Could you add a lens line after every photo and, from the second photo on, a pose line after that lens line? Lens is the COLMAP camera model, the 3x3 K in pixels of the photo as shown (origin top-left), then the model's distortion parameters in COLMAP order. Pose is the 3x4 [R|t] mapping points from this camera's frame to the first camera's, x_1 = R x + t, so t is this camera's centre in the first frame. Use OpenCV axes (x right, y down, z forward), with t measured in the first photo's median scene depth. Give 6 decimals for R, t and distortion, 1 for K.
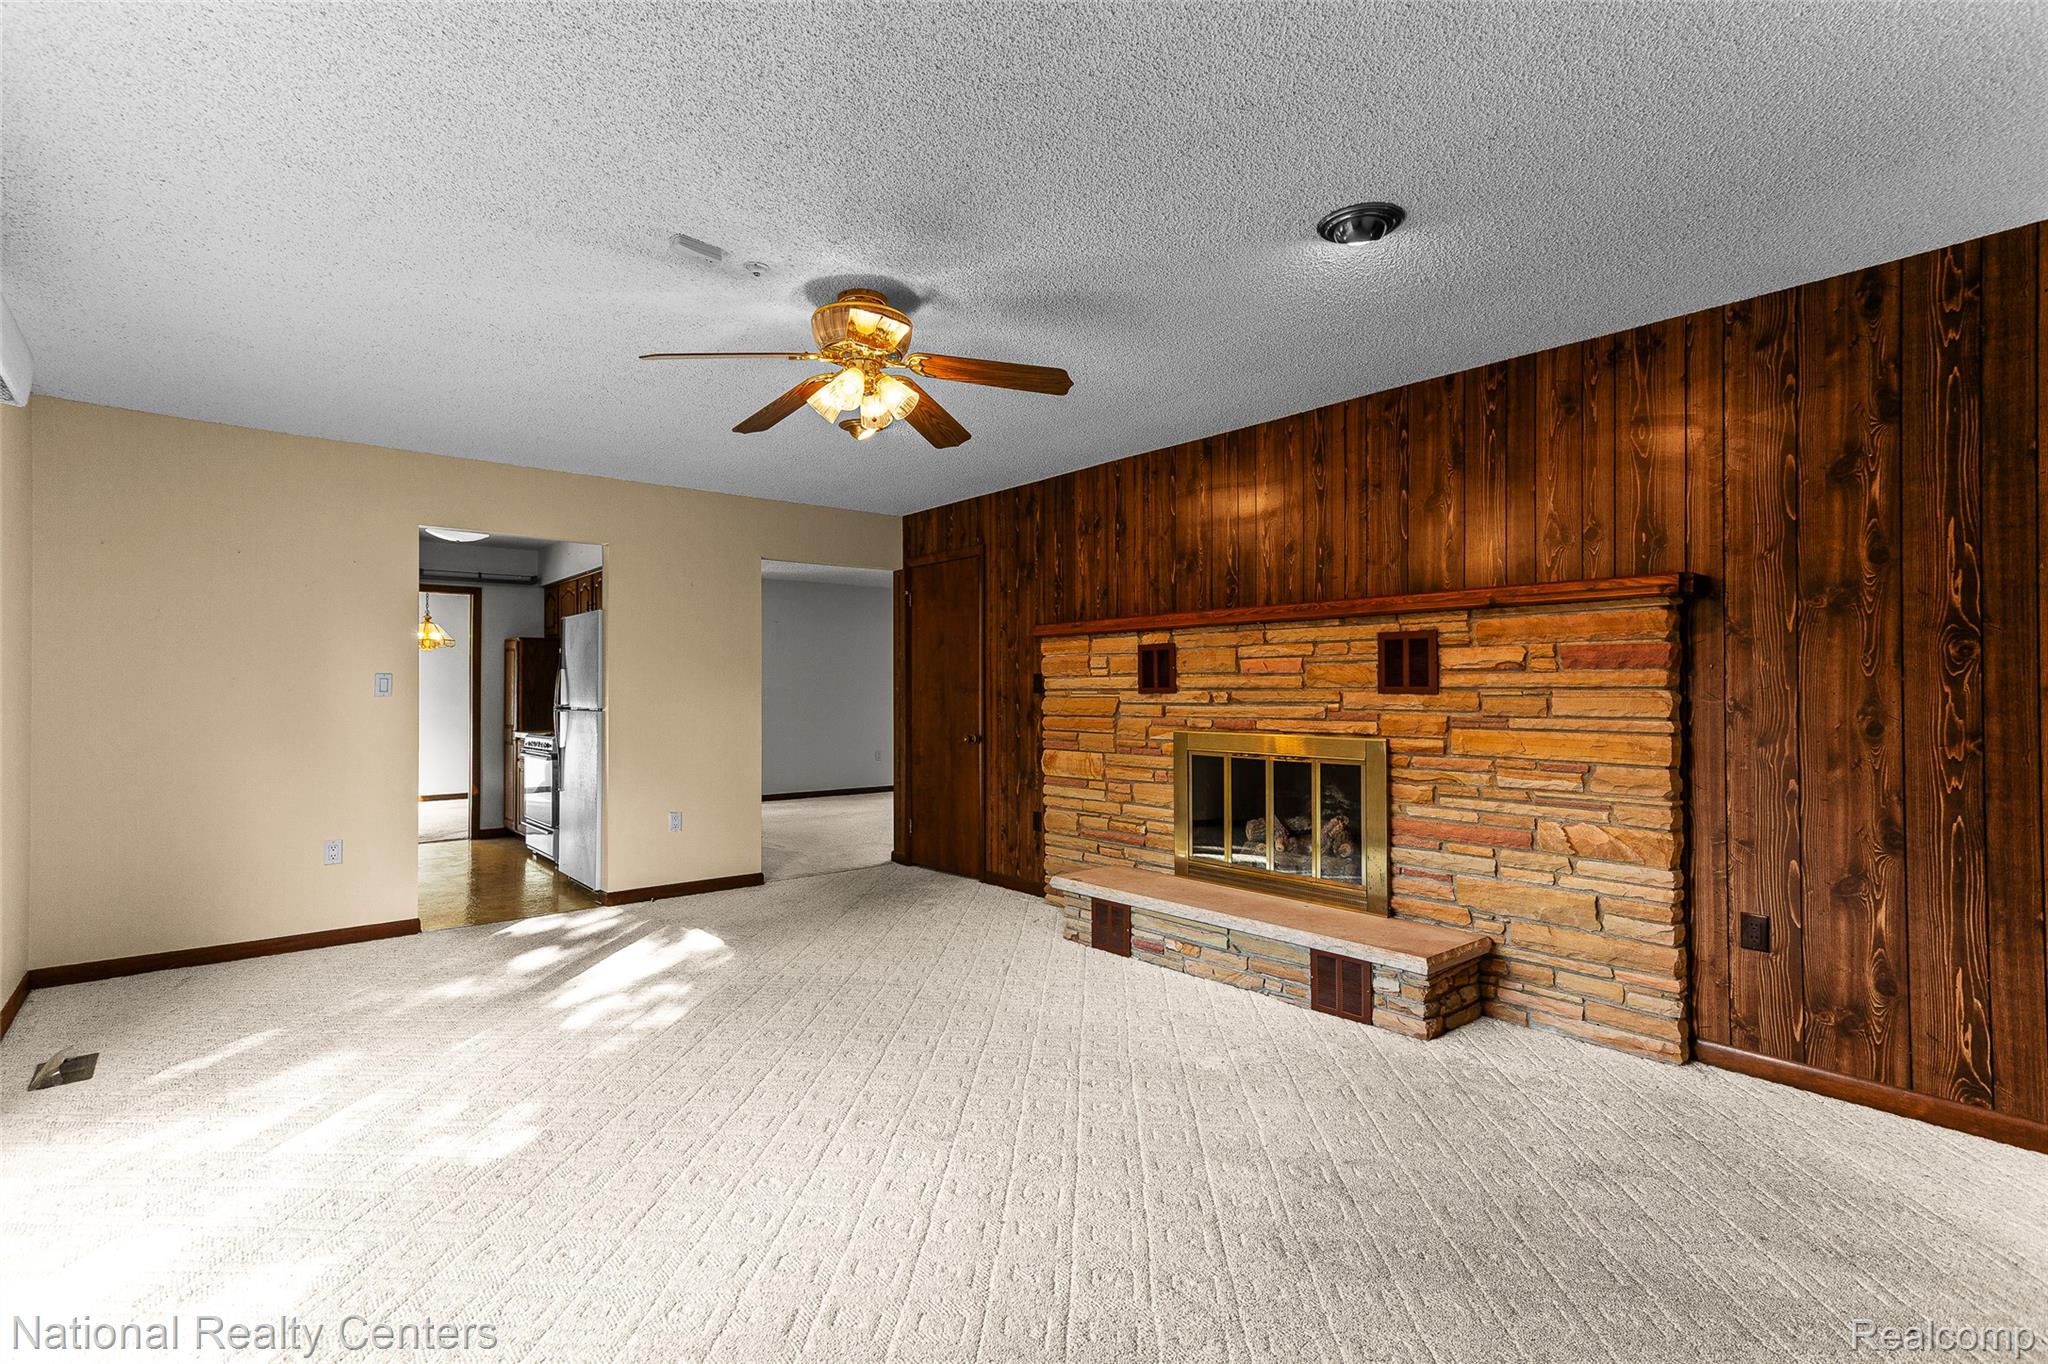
lens RADIAL K [[968.9, 0, 1022.5], [0, 968.9, 674.7], [0, 0, 1]] dist [0.025488, 0.003568]
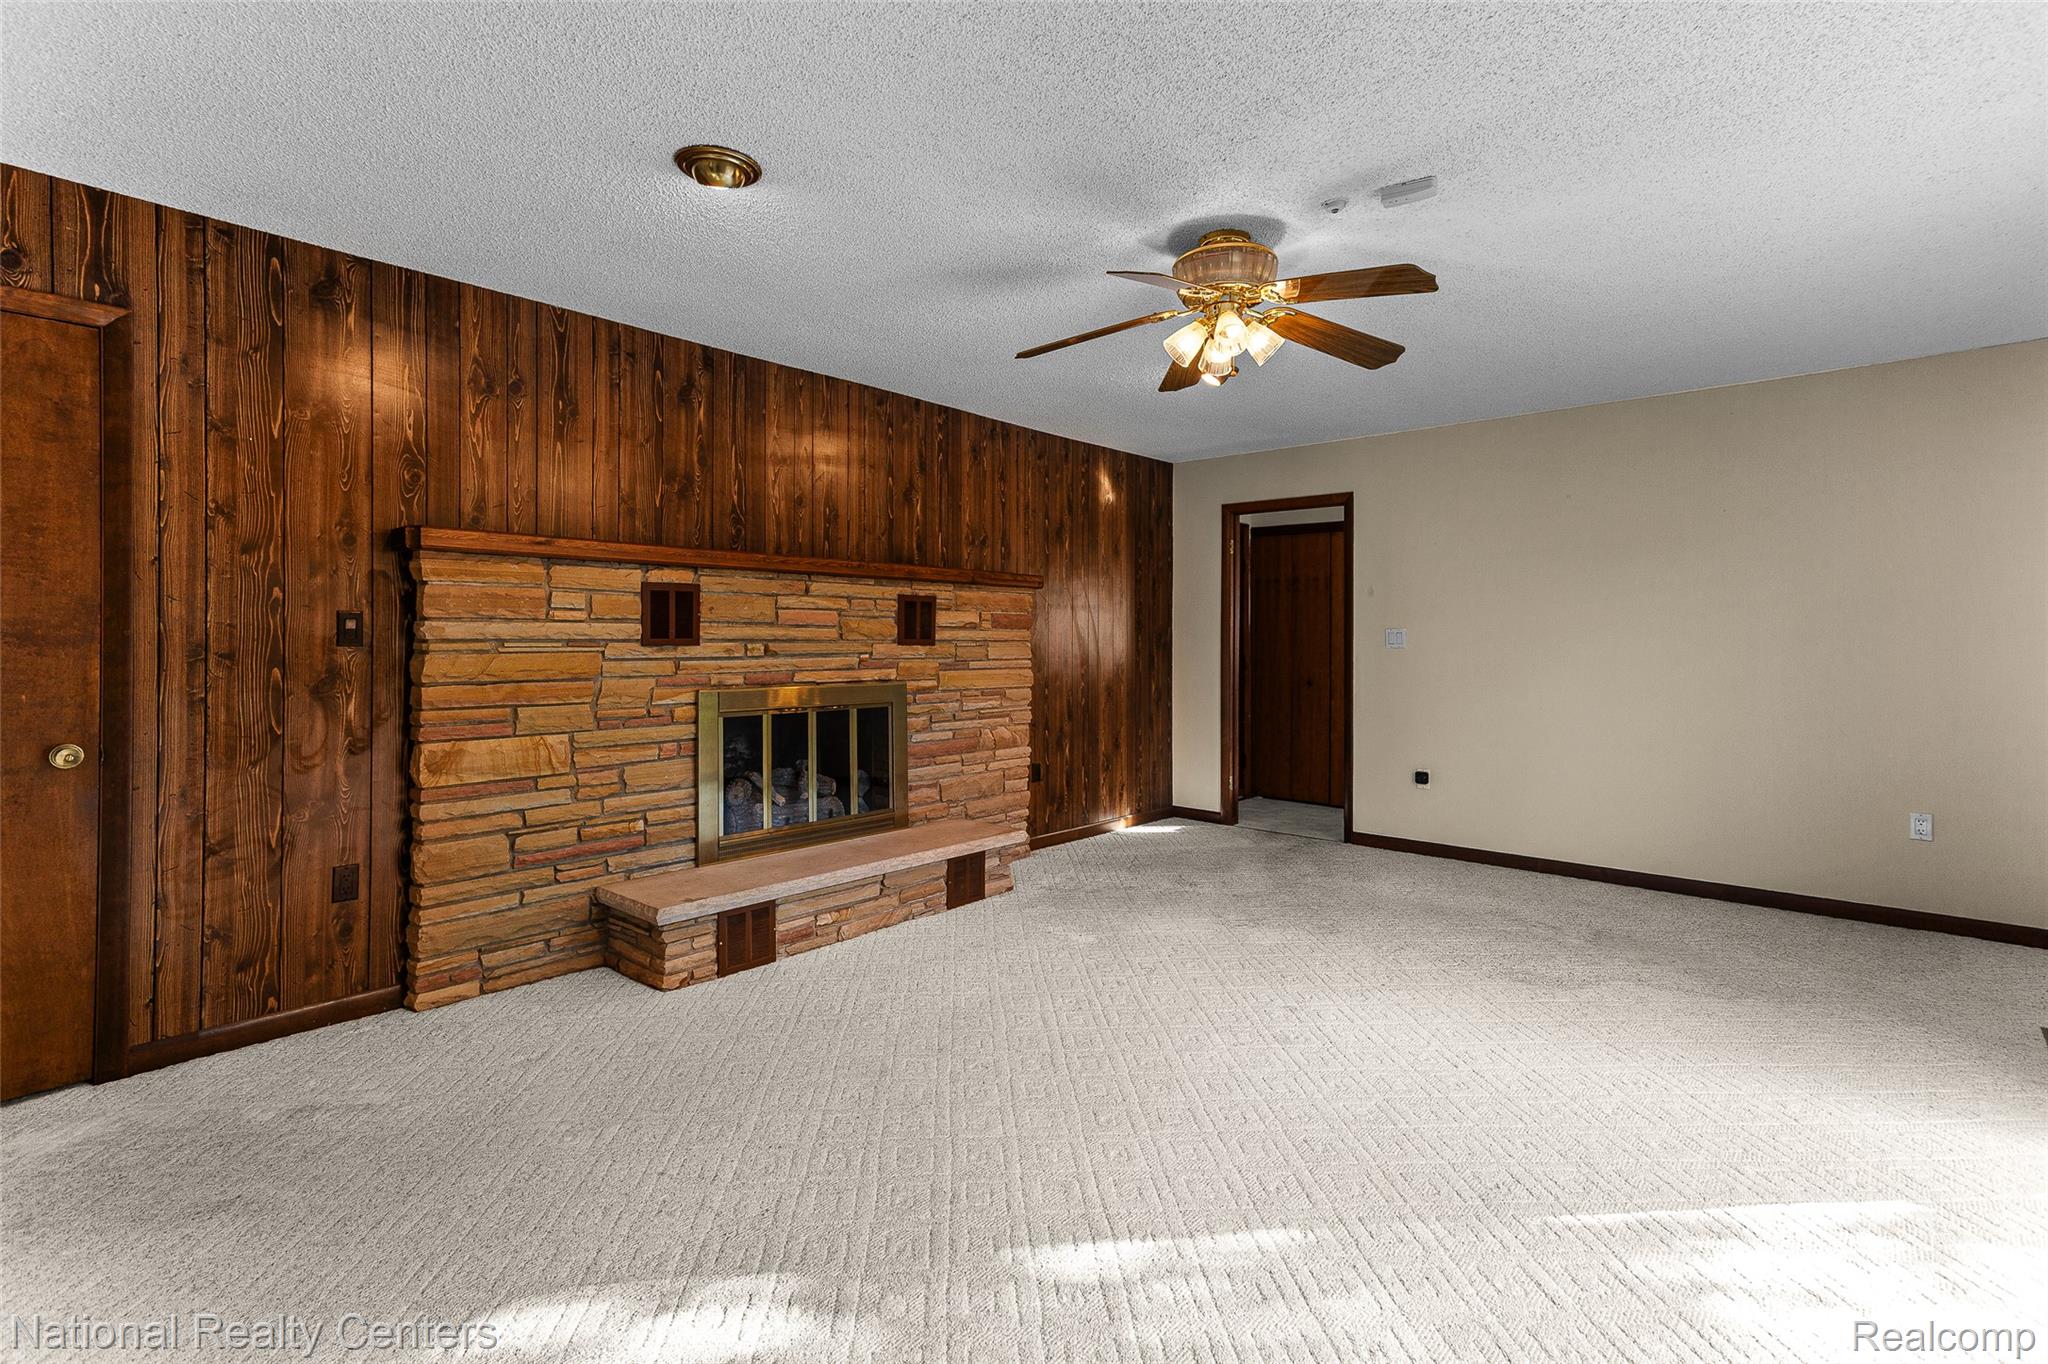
lens RADIAL K [[968.9, 0, 1028.1], [0, 968.9, 640.0], [0, 0, 1]] dist [0.025488, 0.003568]
pose [[-0.139106, 0.003407, 0.990272, -0.750135], [-0.015919, 0.999857, -0.005676, 0.015731], [-0.990150, -0.016554, -0.139031, 0.901101]]
